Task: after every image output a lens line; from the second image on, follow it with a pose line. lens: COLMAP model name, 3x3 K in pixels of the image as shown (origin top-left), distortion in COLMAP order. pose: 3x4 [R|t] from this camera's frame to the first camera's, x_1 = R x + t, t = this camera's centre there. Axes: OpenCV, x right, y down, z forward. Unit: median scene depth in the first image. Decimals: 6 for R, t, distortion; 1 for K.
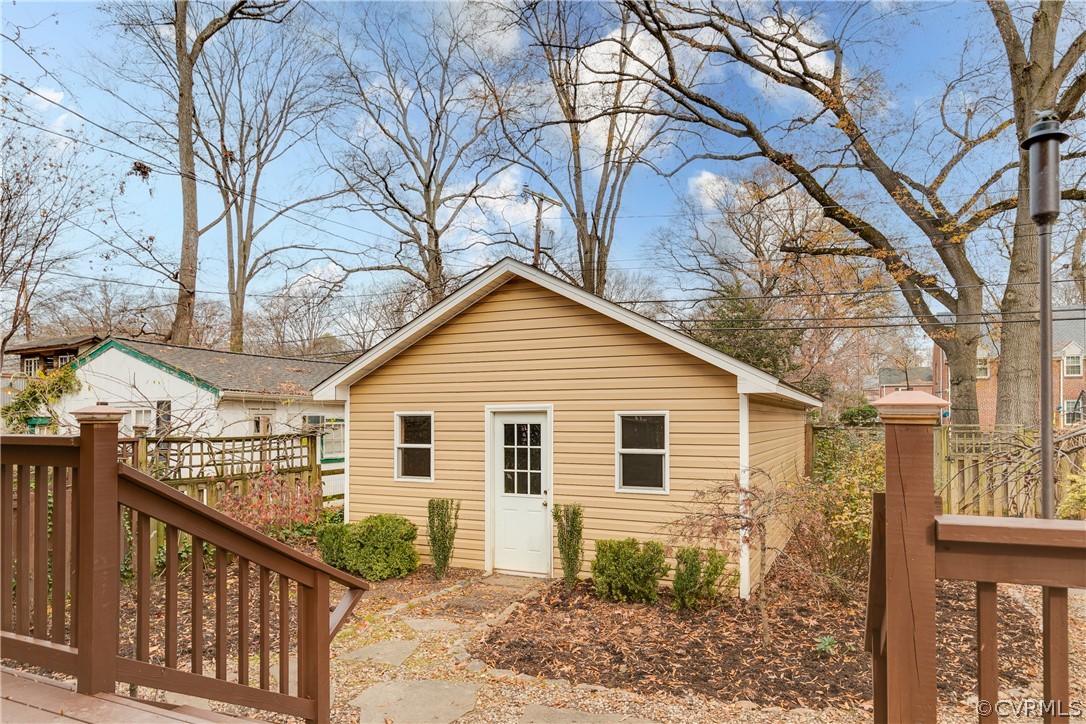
lens RADIAL K [[665.6, 0, 576.9], [0, 665.6, 406.2], [0, 0, 1]] dist [-0.006314, 0.001355]
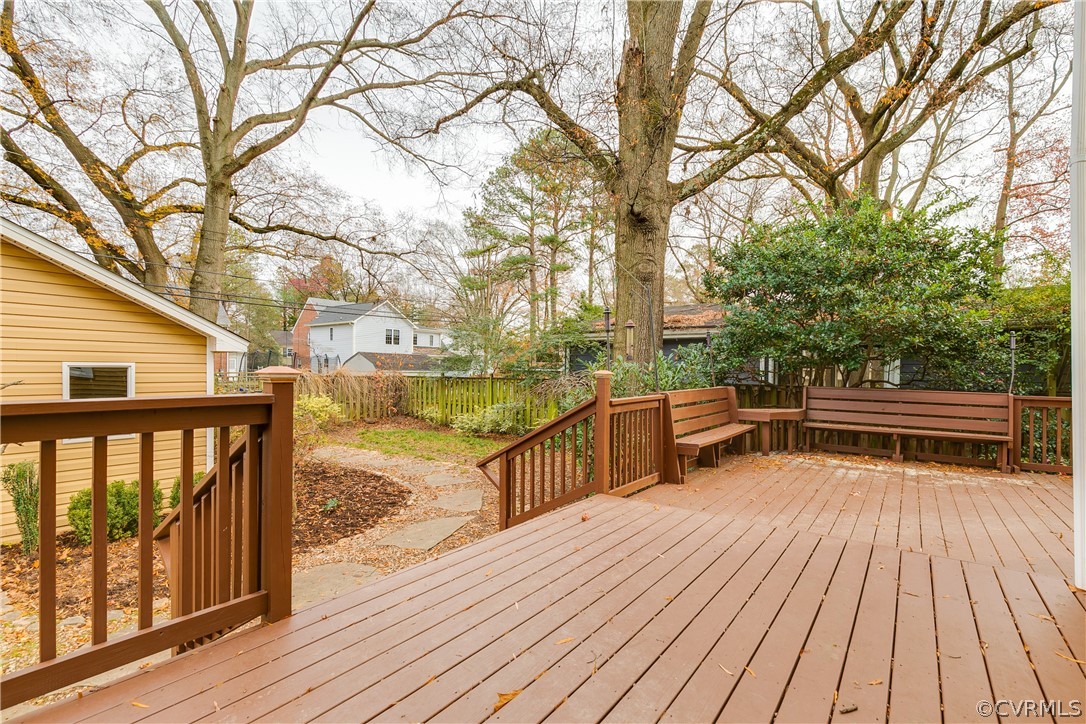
lens RADIAL K [[494.9, 0, 544.3], [0, 494.9, 367.2], [0, 0, 1]] dist [0.017299, -0.001589]
pose [[0.234388, 0.002034, 0.972141, -0.161347], [-0.024099, 0.999703, 0.003718, -0.001825], [-0.971844, -0.024299, 0.234368, 0.040540]]
